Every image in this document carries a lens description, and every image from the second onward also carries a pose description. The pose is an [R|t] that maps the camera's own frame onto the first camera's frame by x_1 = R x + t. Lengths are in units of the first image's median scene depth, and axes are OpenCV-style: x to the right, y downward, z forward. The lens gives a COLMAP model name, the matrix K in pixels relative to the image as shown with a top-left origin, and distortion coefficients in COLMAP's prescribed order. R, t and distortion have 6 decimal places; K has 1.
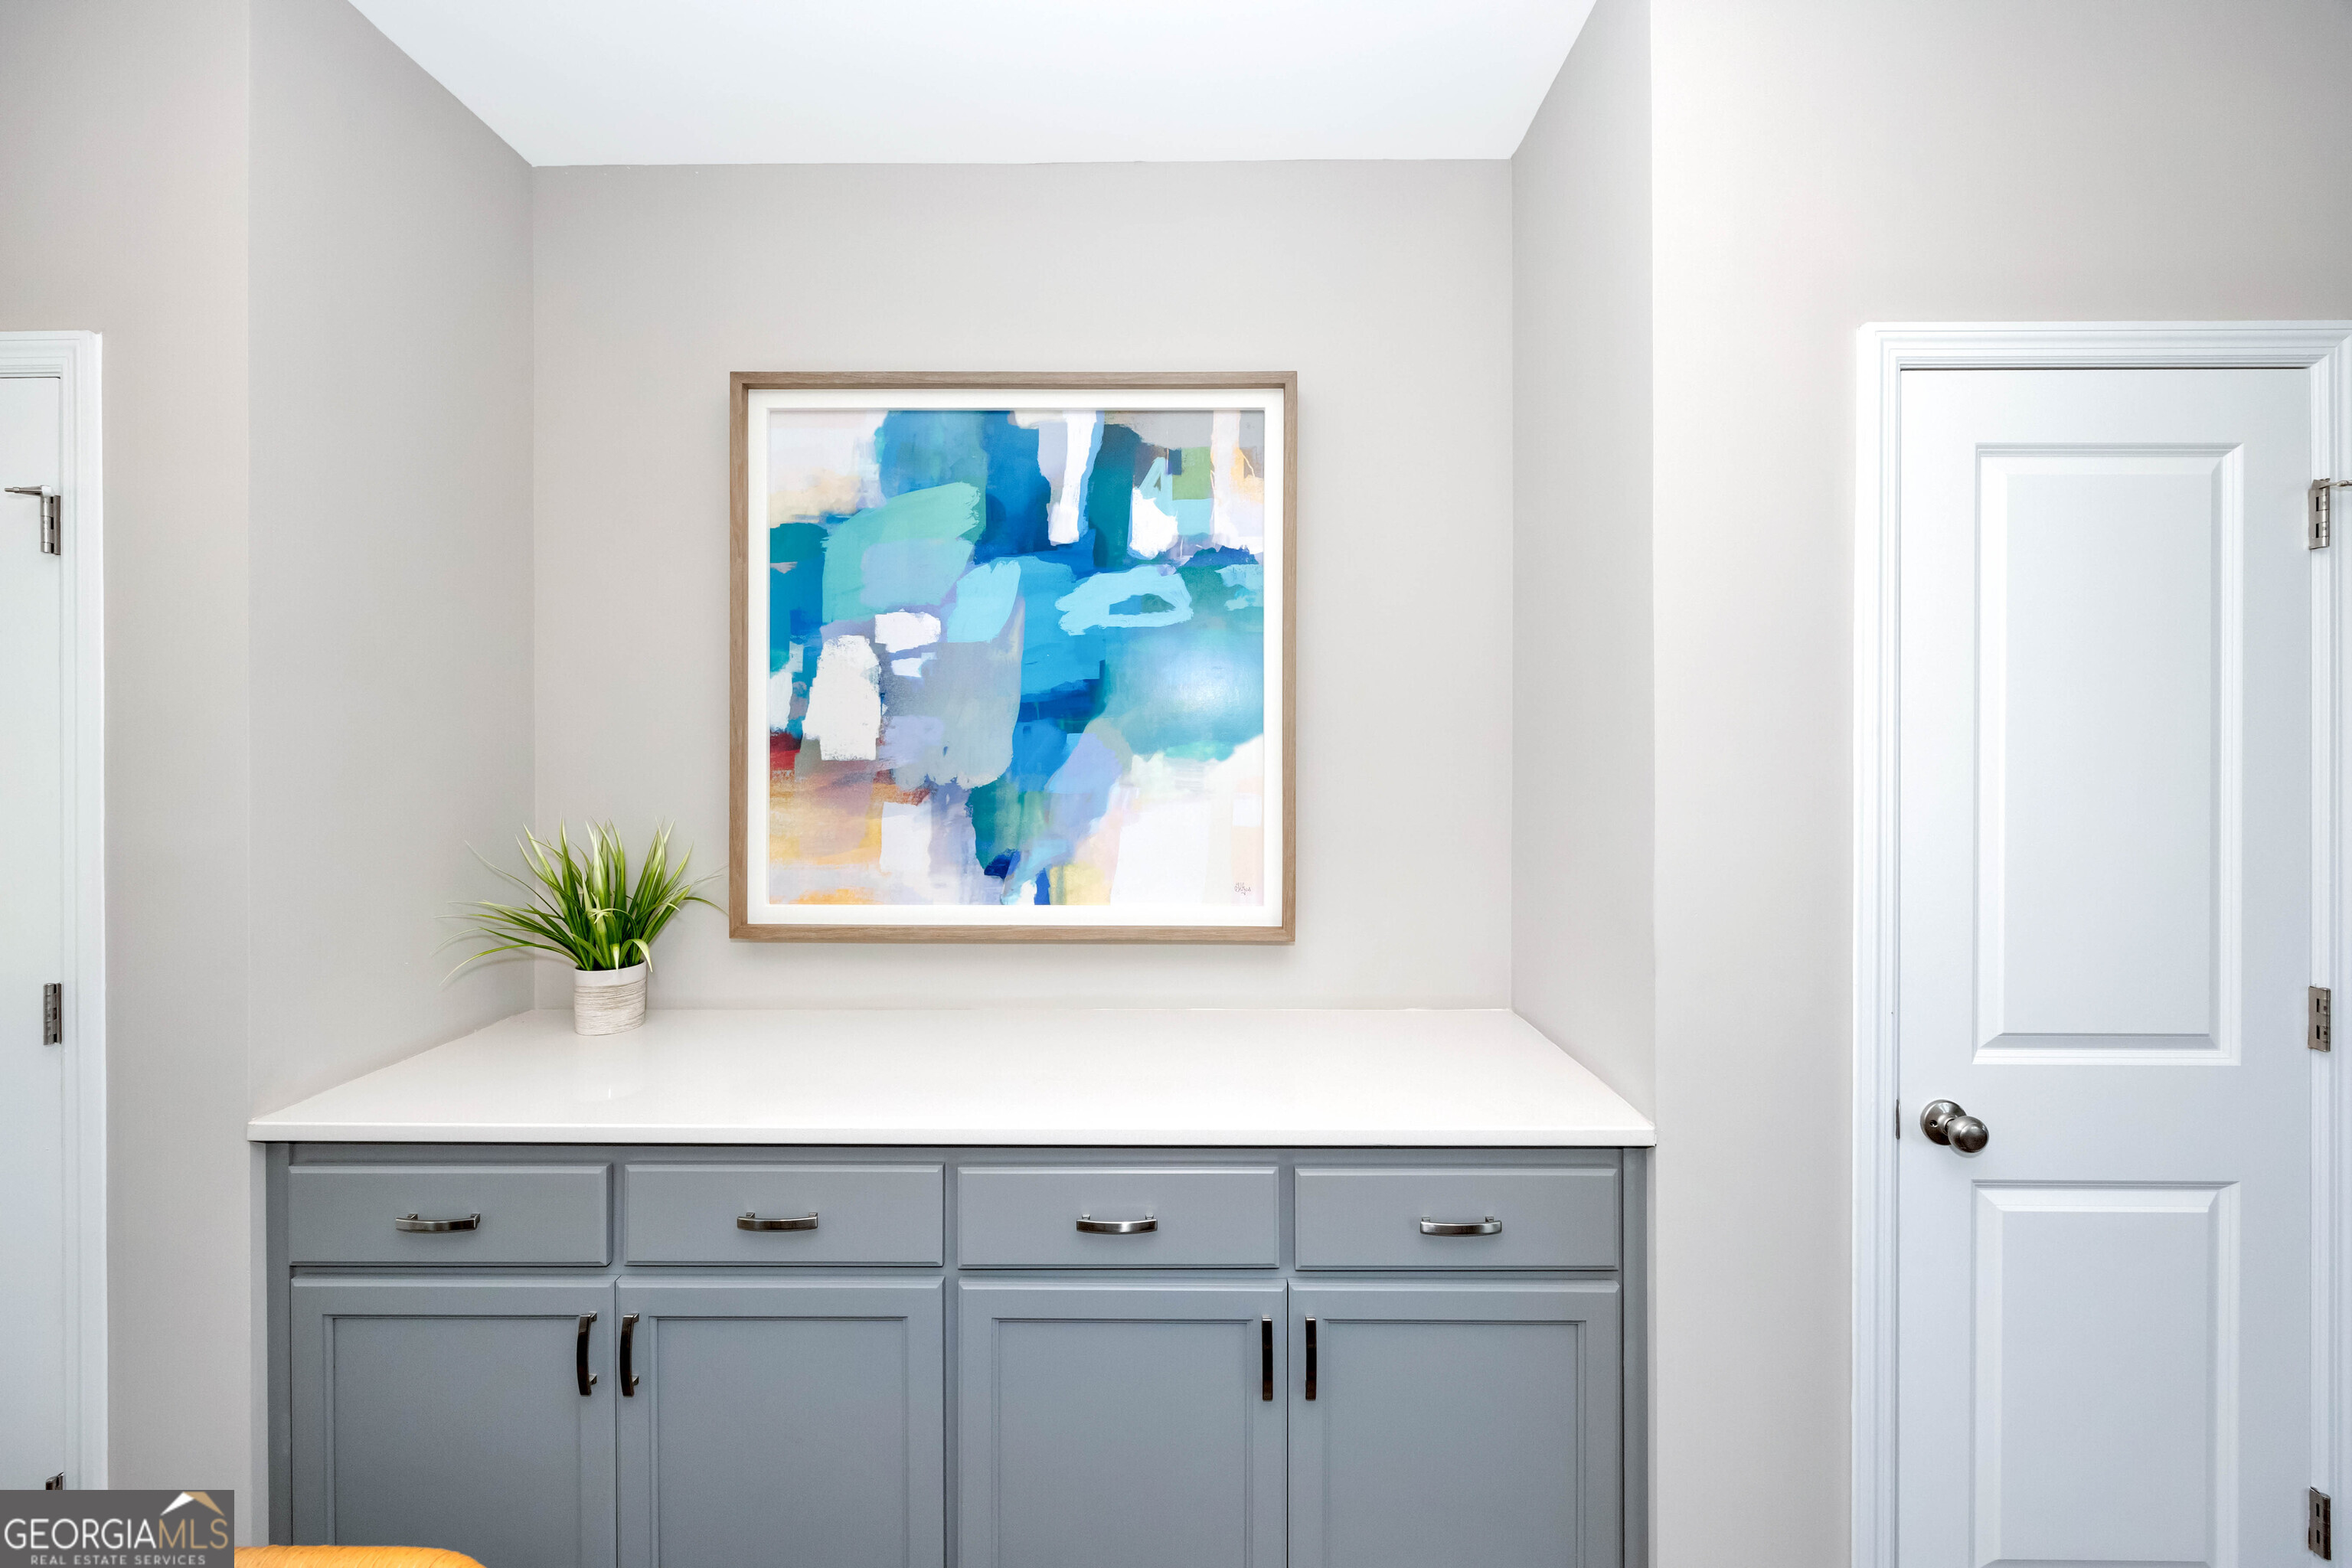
lens RADIAL K [[930.9, 0, 1180.8], [0, 930.9, 744.3], [0, 0, 1]] dist [-0.001471, 0.000139]
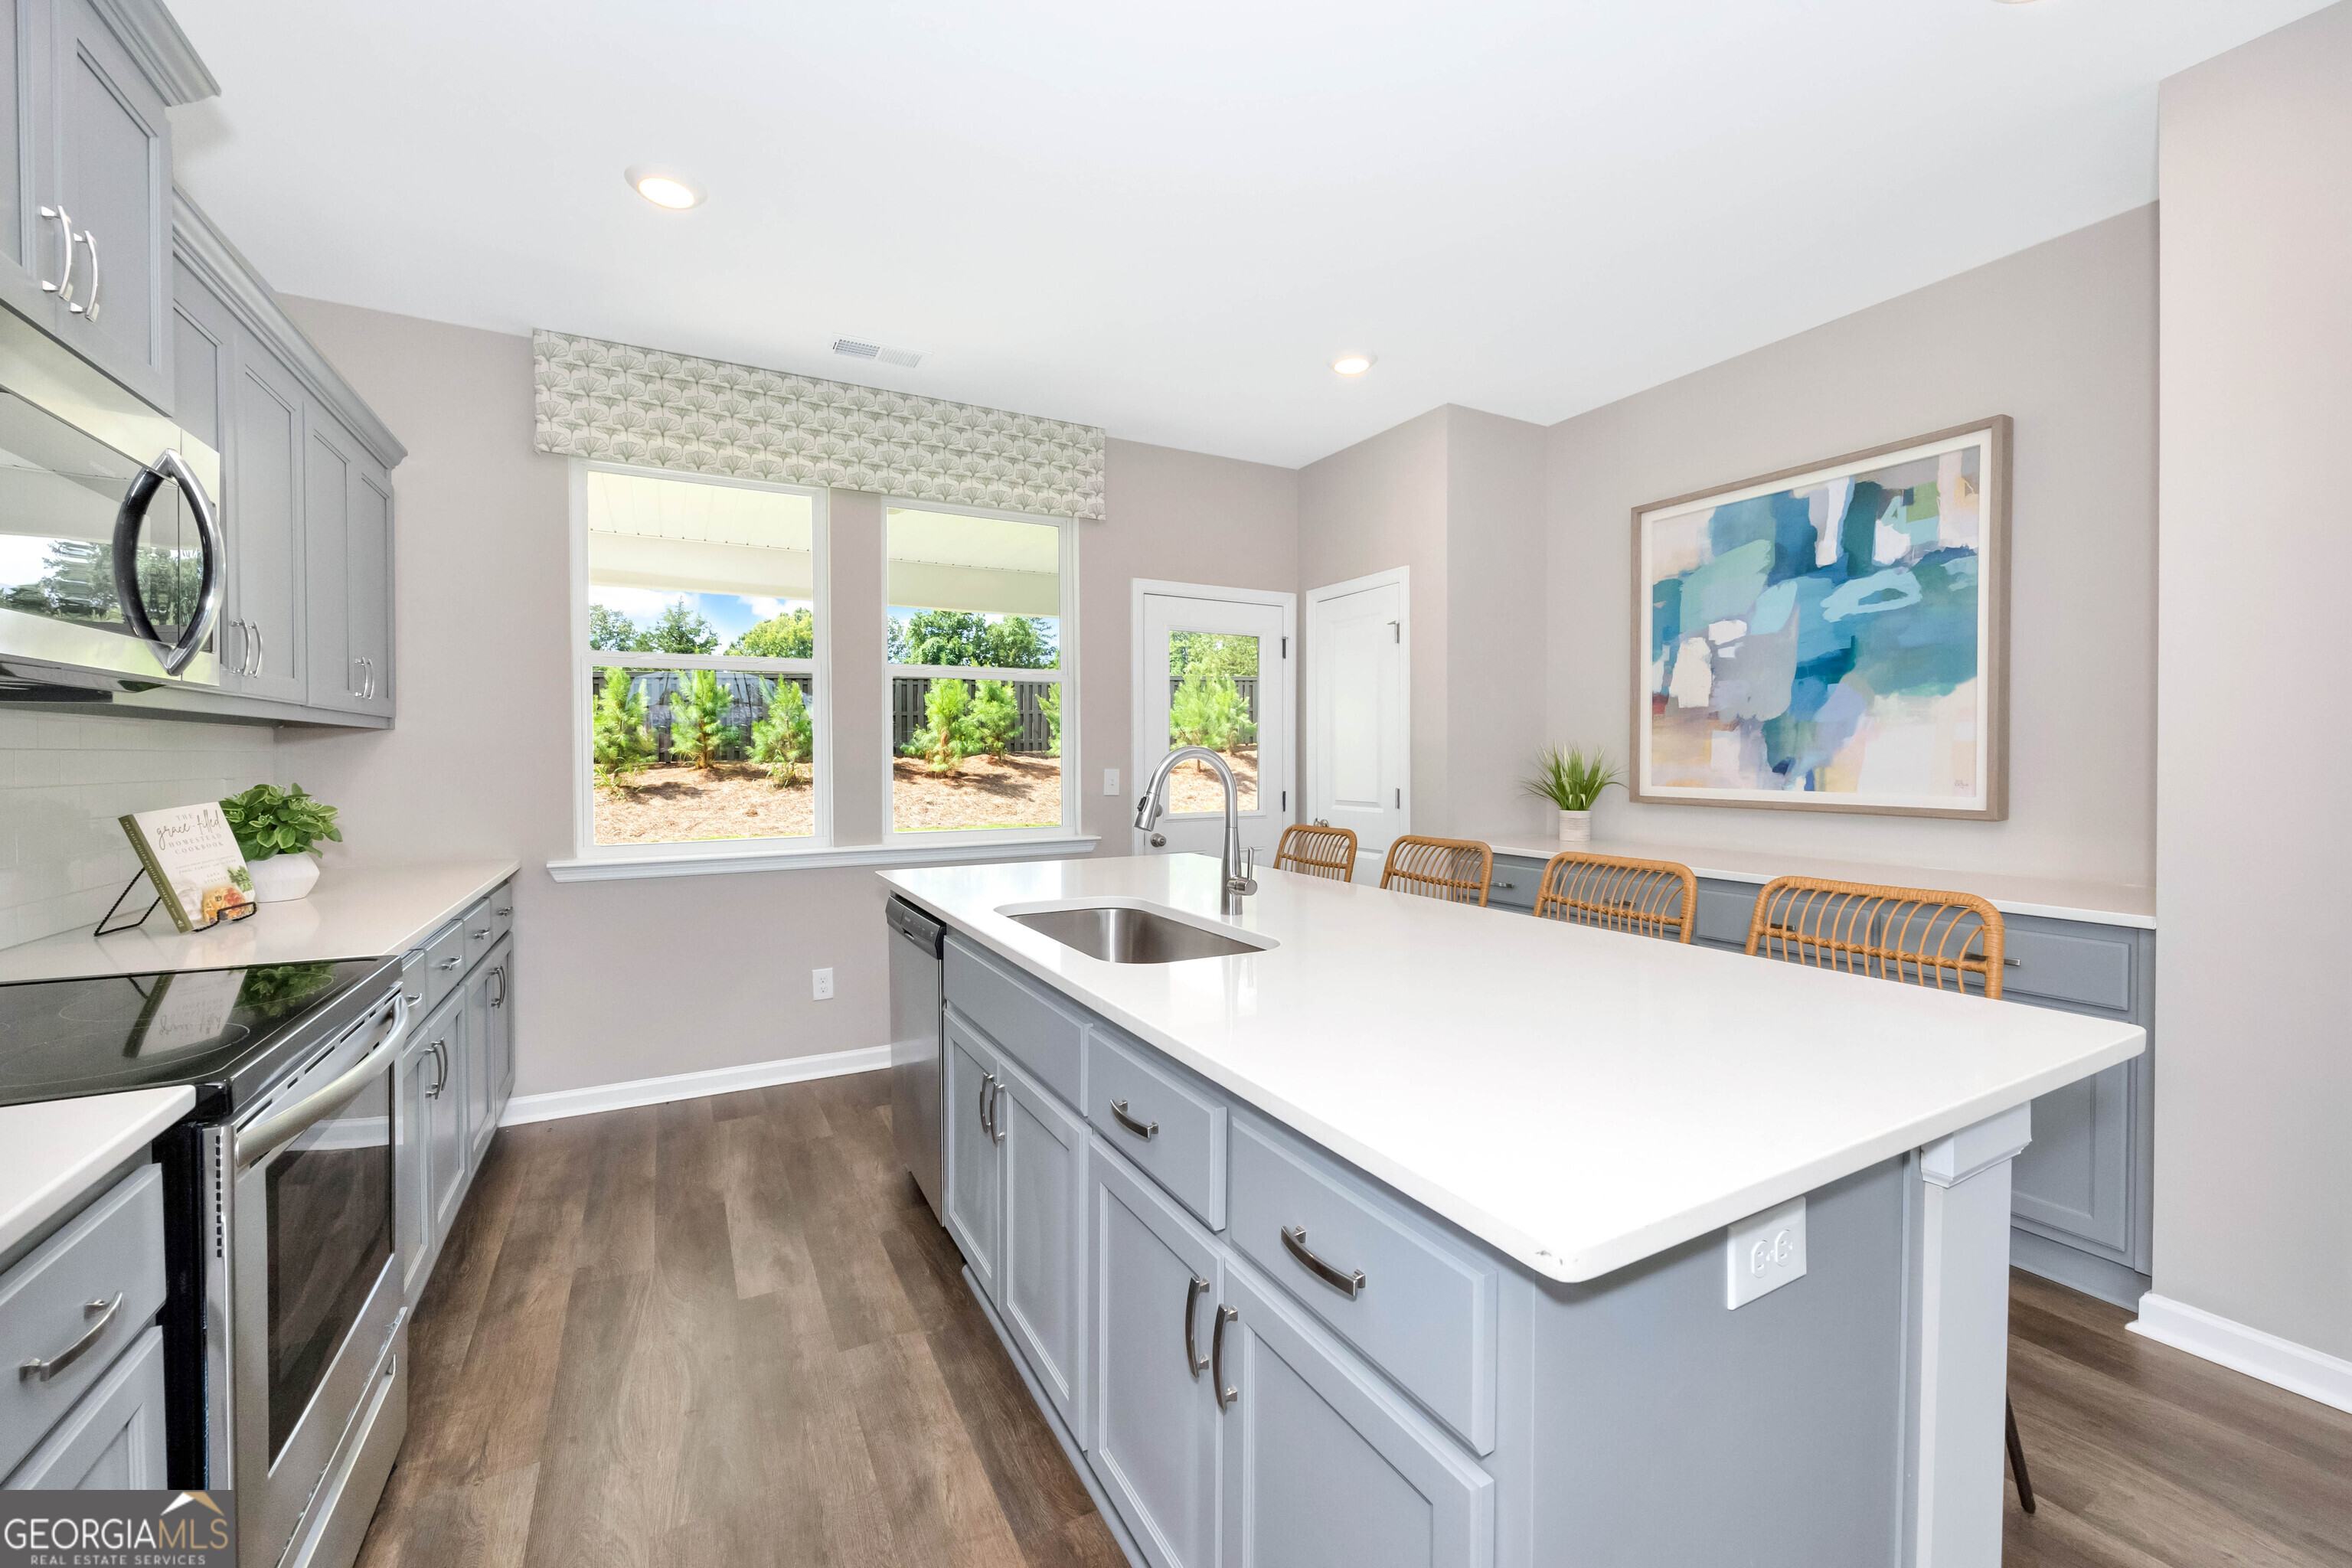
lens RADIAL K [[930.9, 0, 1173.9], [0, 930.9, 774.1], [0, 0, 1]] dist [-0.001471, 0.000139]
pose [[0.493135, 0.016297, -0.869800, 0.714631], [0.006007, 0.999737, 0.022137, 0.100382], [0.869932, -0.016141, 0.492907, -0.762342]]
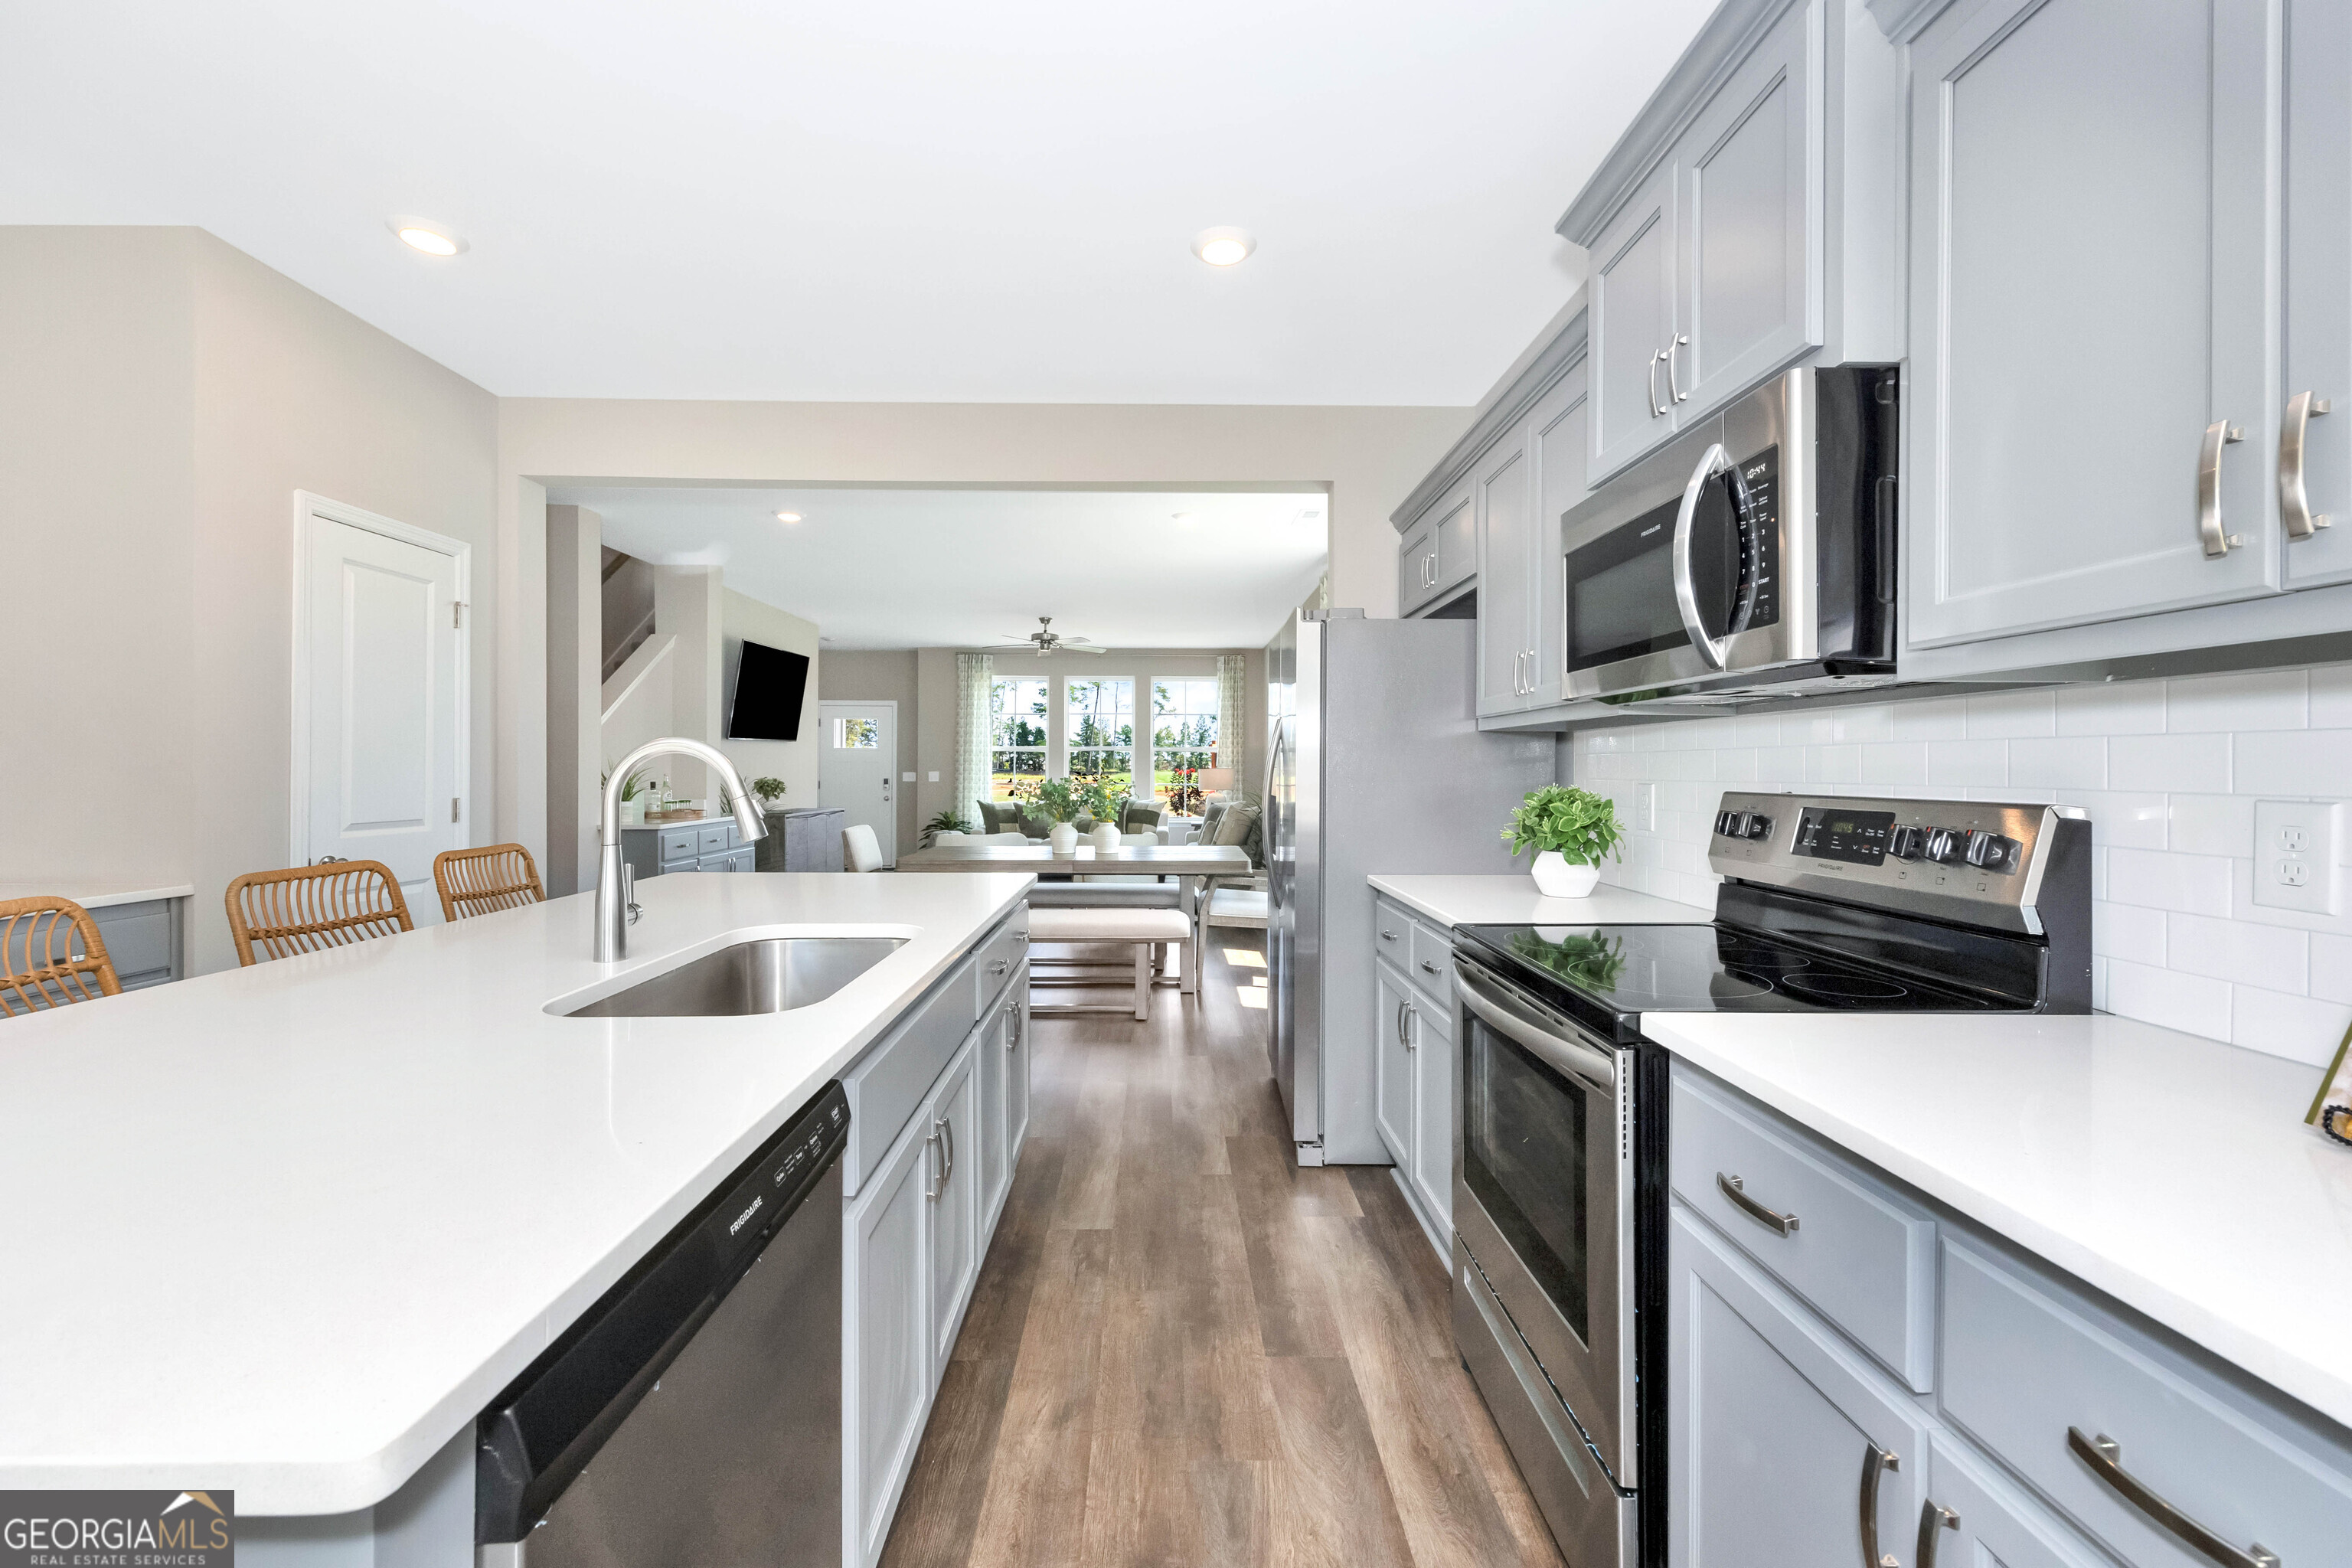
lens RADIAL K [[930.9, 0, 1177.0], [0, 930.9, 766.2], [0, 0, 1]] dist [-0.001471, 0.000139]
pose [[-0.034112, 0.003083, 0.999413, -0.998692], [-0.007069, 0.999969, -0.003326, 0.117239], [-0.999393, -0.007179, -0.034089, -0.640387]]
